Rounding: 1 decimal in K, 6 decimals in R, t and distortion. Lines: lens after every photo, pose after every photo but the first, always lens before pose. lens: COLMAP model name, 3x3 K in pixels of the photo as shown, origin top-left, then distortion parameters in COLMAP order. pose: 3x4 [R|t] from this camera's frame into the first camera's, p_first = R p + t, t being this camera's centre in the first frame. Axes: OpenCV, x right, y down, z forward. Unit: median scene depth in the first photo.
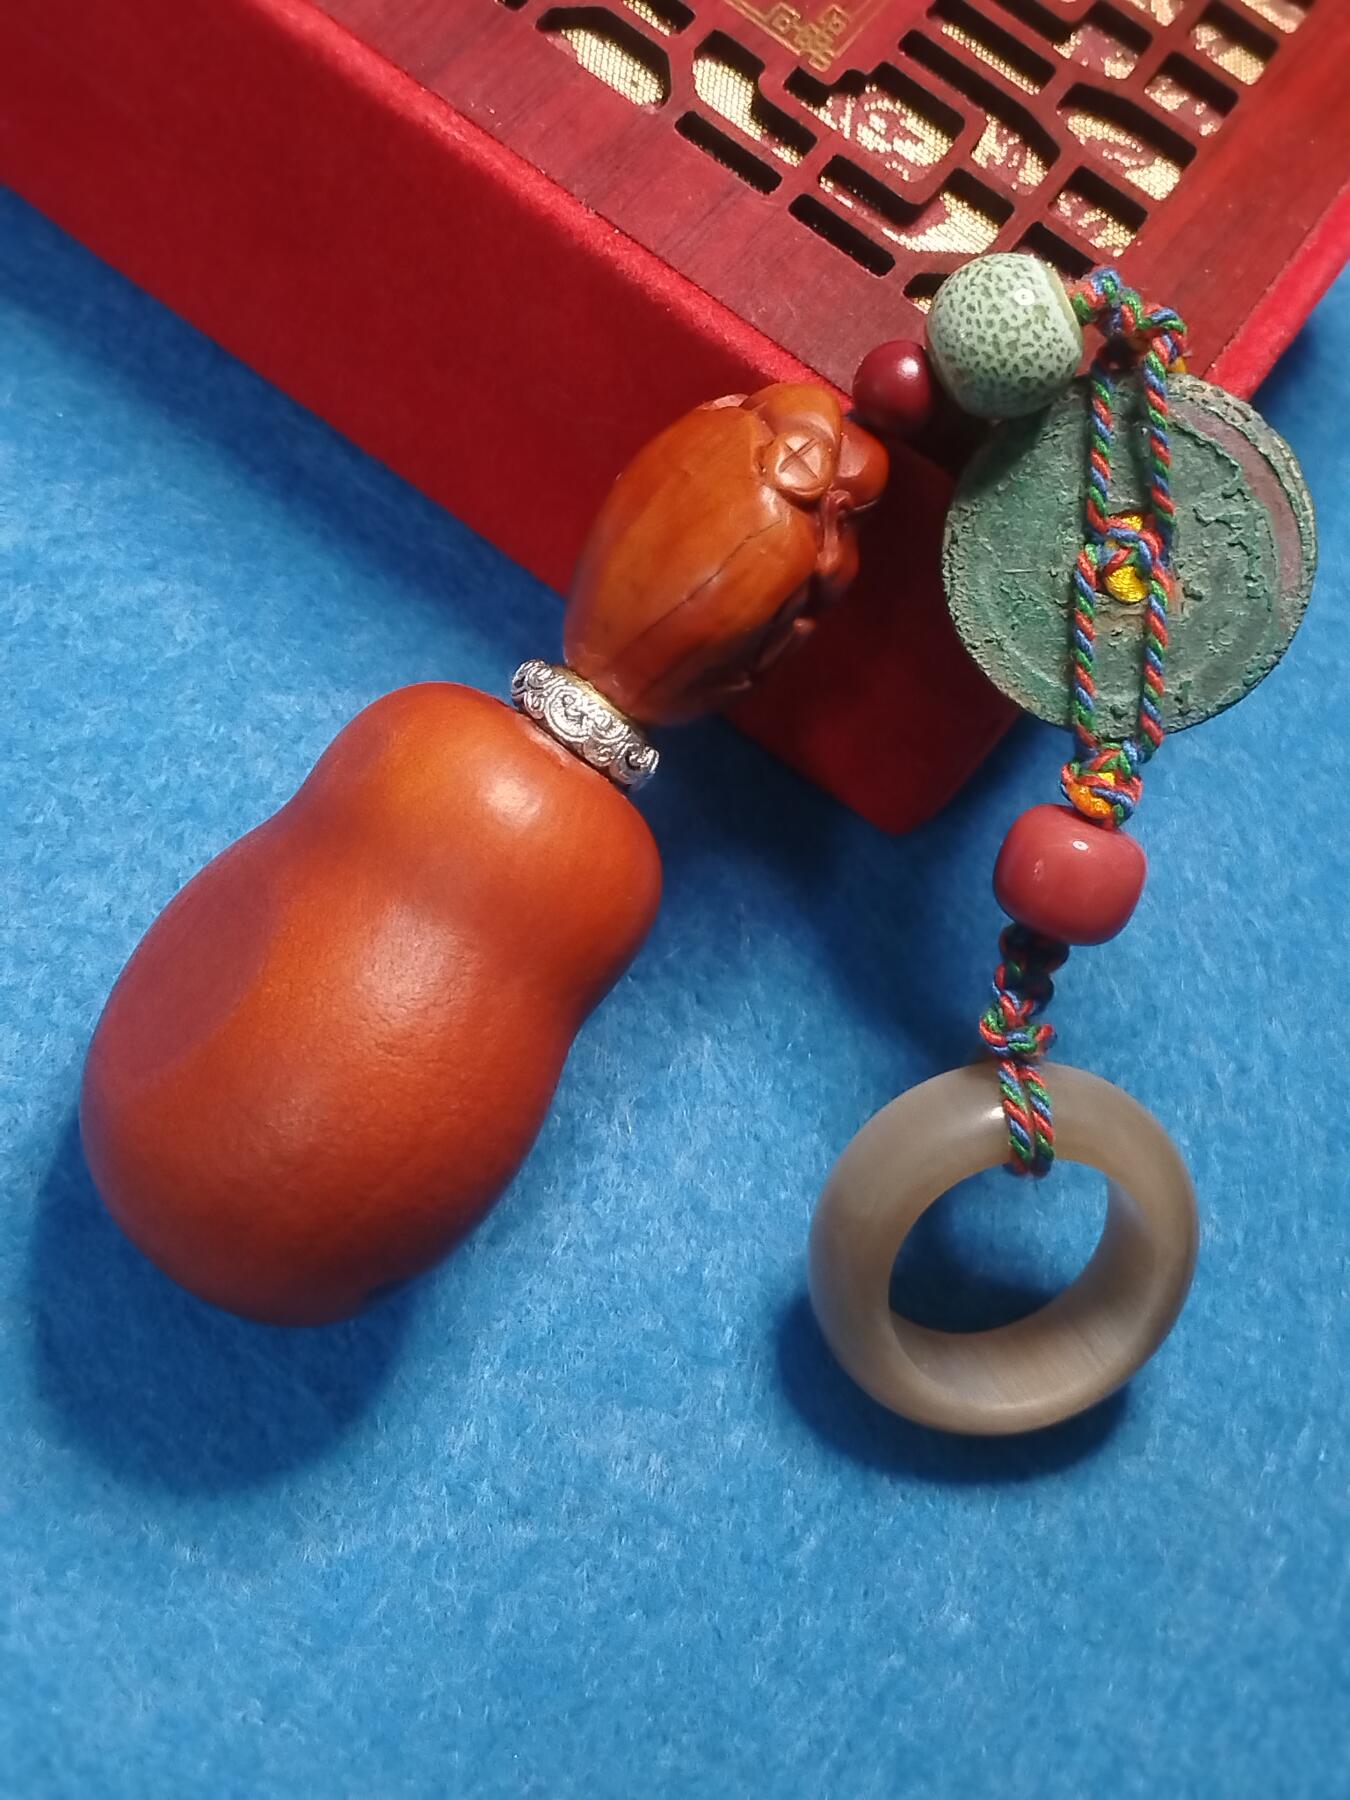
lens RADIAL K [[2632.9, 0, 675.0], [0, 2632.9, 900.0], [0, 0, 1]] dist [0.001027, -0.091076]
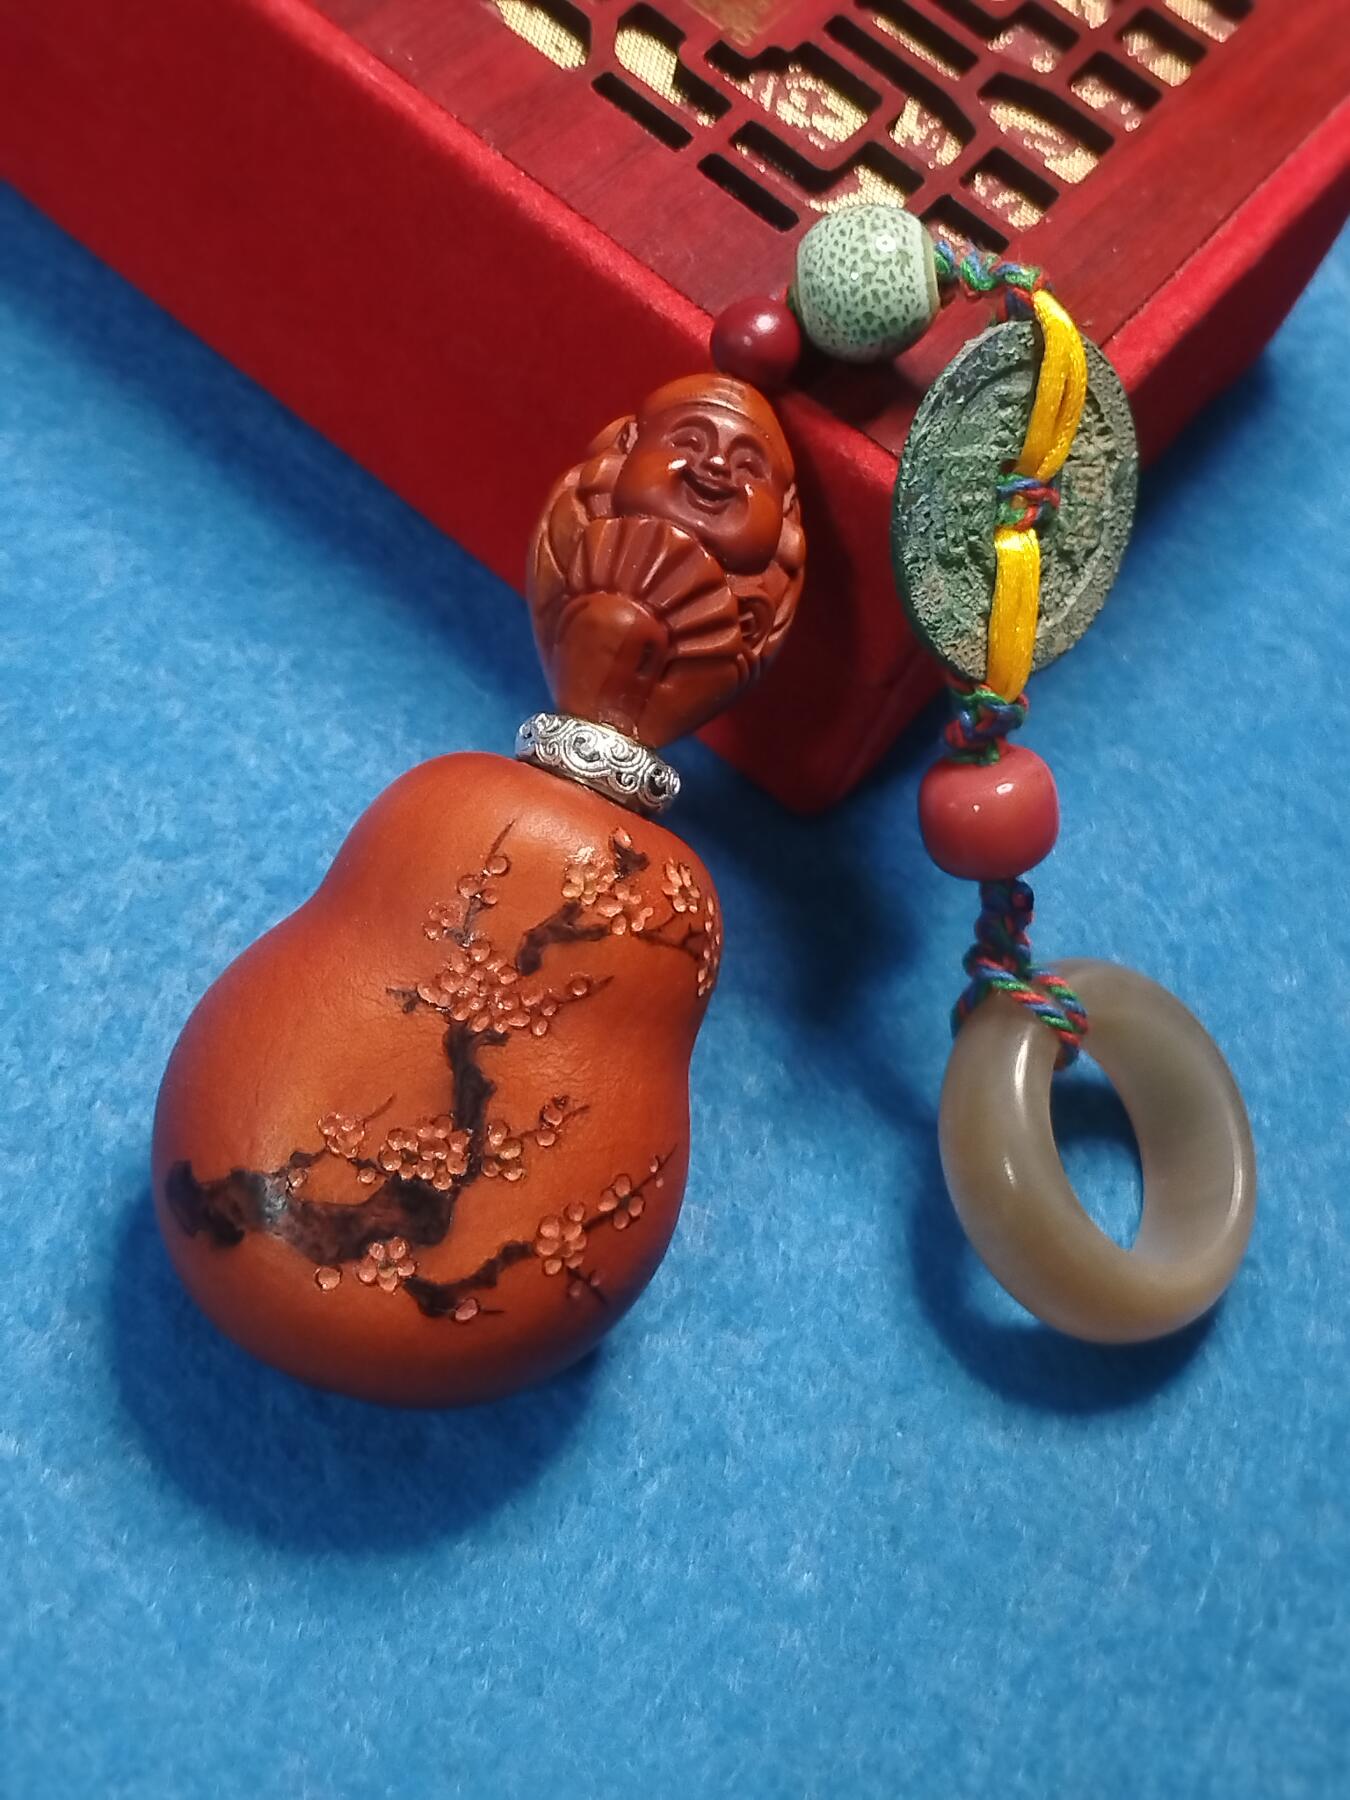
lens RADIAL K [[2632.9, 0, 675.0], [0, 2632.9, 900.0], [0, 0, 1]] dist [0.001027, -0.091076]
pose [[0.997845, 0.046947, -0.045847, 0.090549], [-0.050550, 0.995441, -0.080881, 0.100074], [0.041841, 0.083024, 0.995669, 0.004007]]
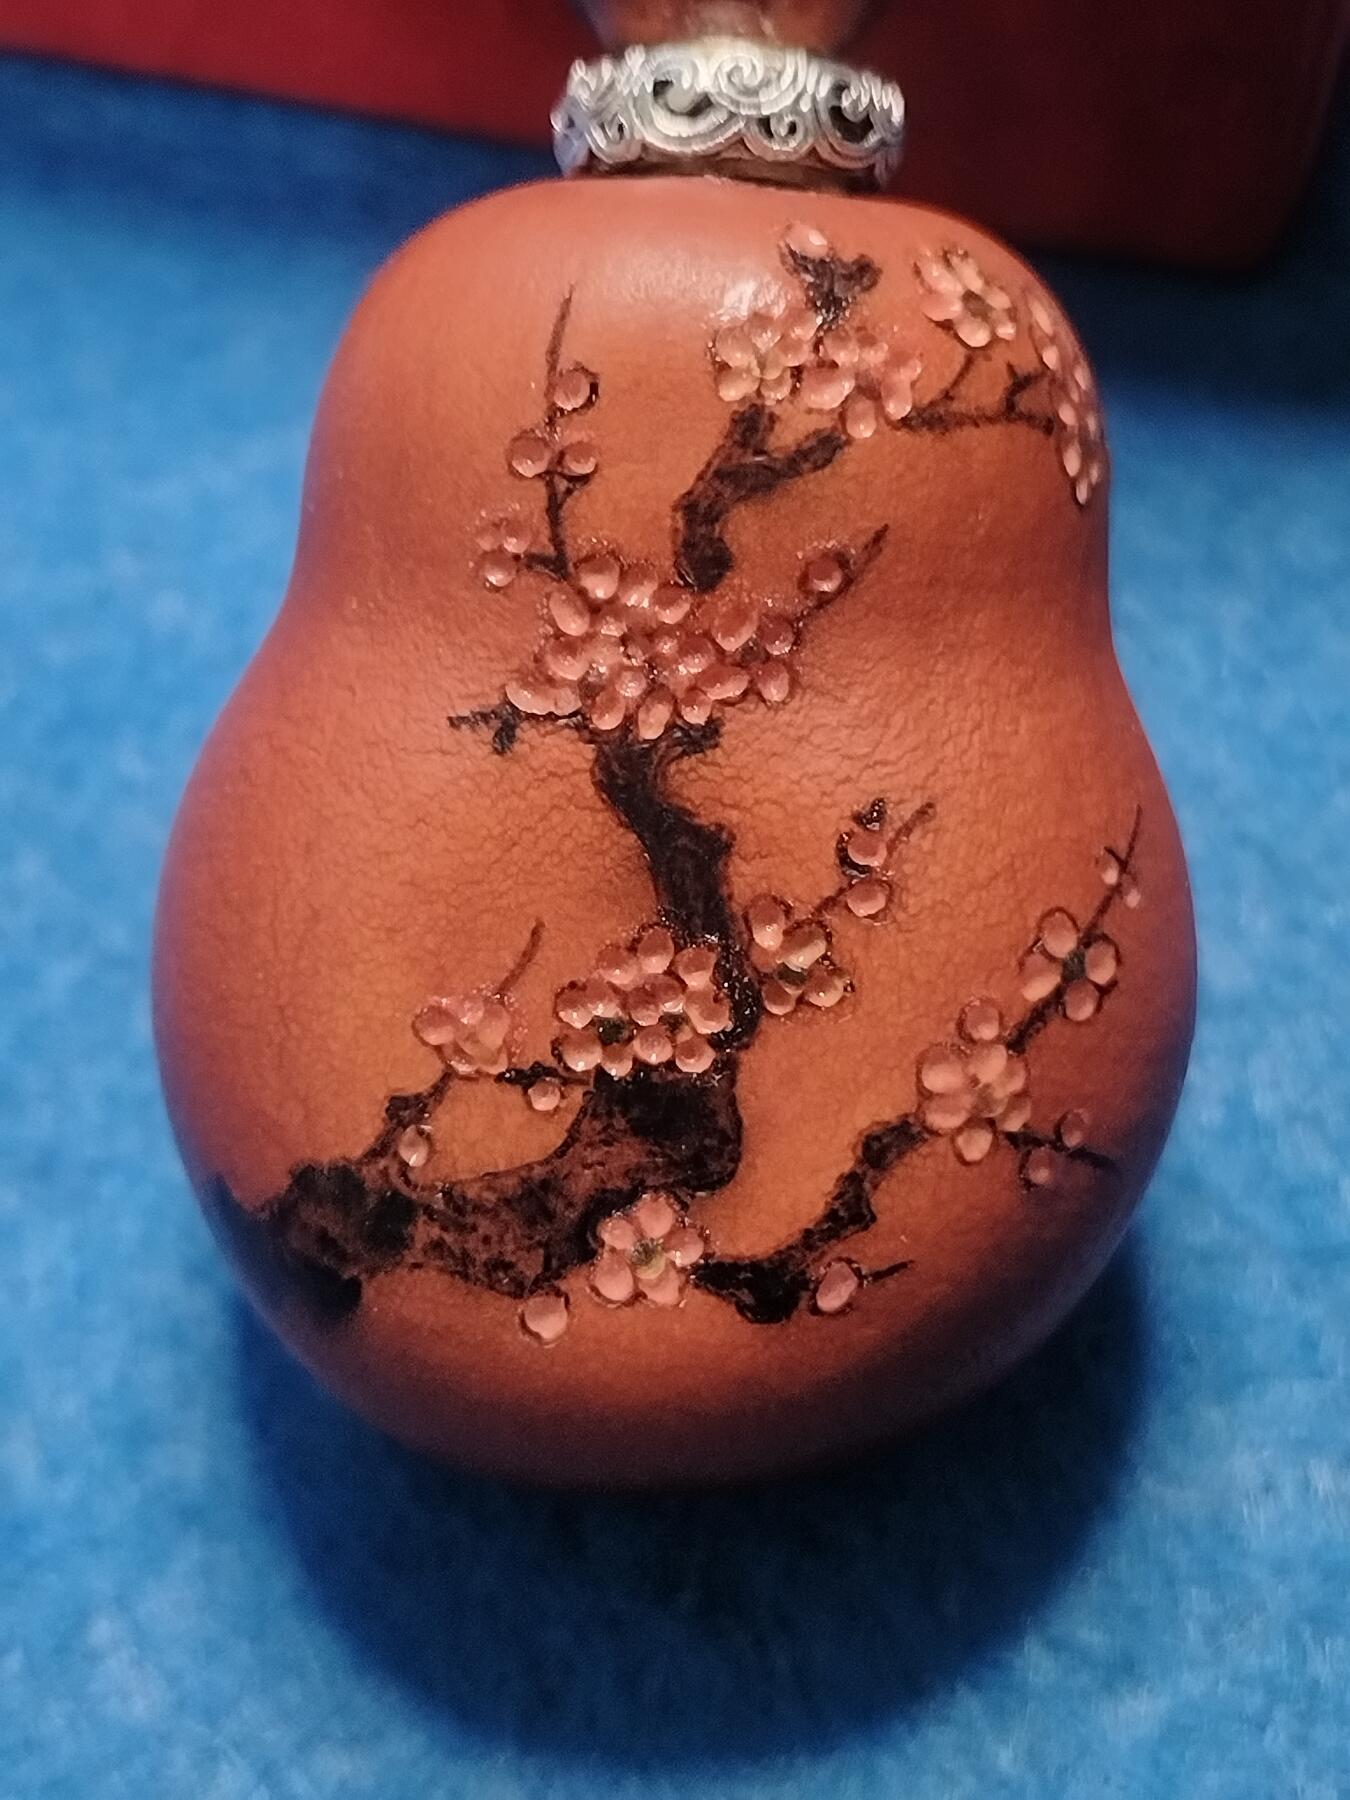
lens RADIAL K [[2782.3, 0, 675.0], [0, 2782.3, 900.0], [0, 0, 1]] dist [0.038860, 0.032991]
pose [[0.930551, -0.278984, -0.237157, 0.086411], [0.293392, 0.955609, 0.027055, 0.087736], [0.219082, -0.094756, 0.971094, 0.531476]]
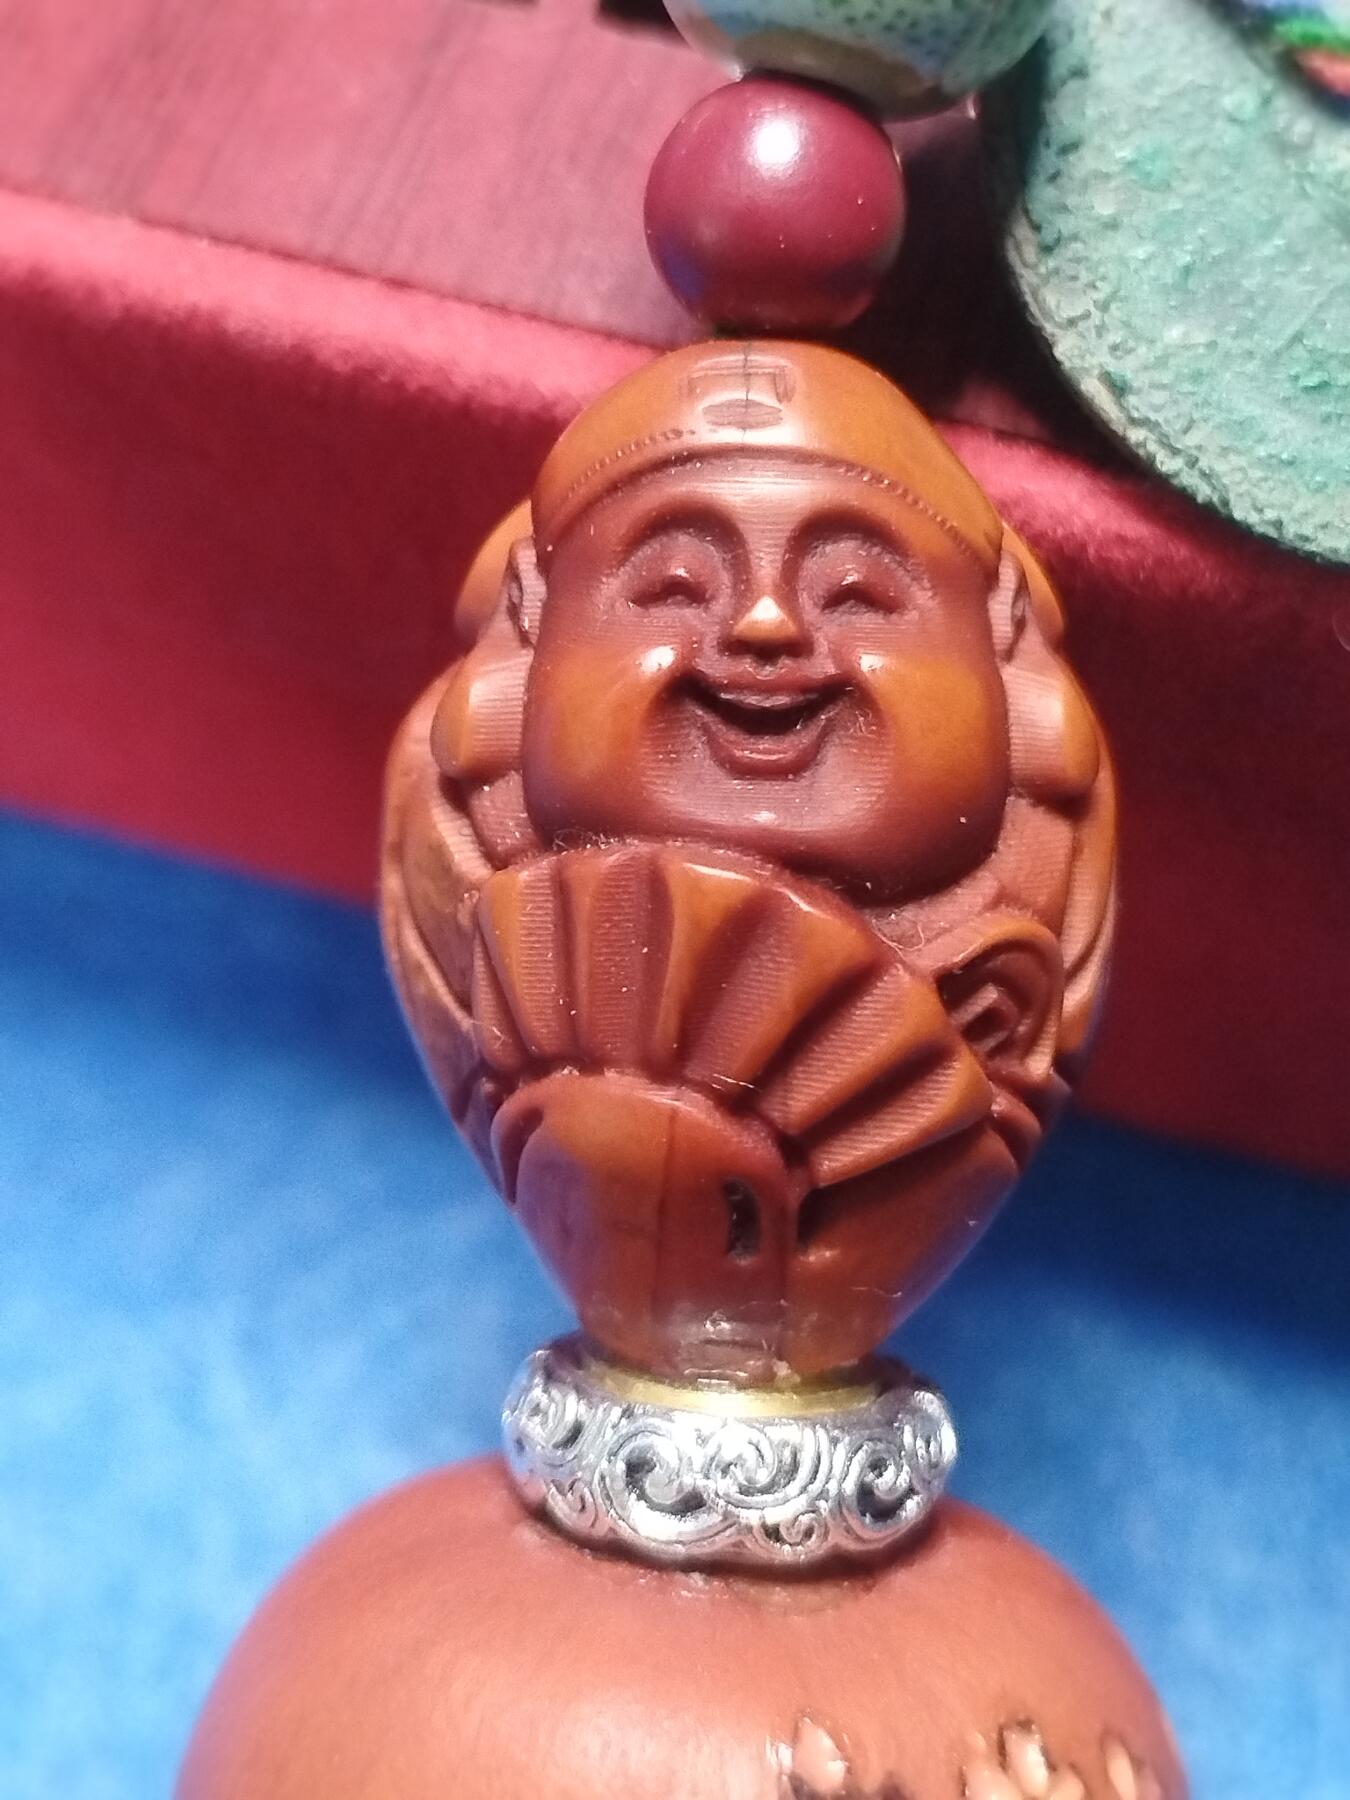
lens RADIAL K [[2632.9, 0, 675.0], [0, 2632.9, 900.0], [0, 0, 1]] dist [0.001027, -0.091076]
pose [[0.941868, -0.227316, -0.247411, 0.120860], [0.247788, 0.967275, 0.054588, -0.154150], [0.226906, -0.112720, 0.967372, 0.706236]]
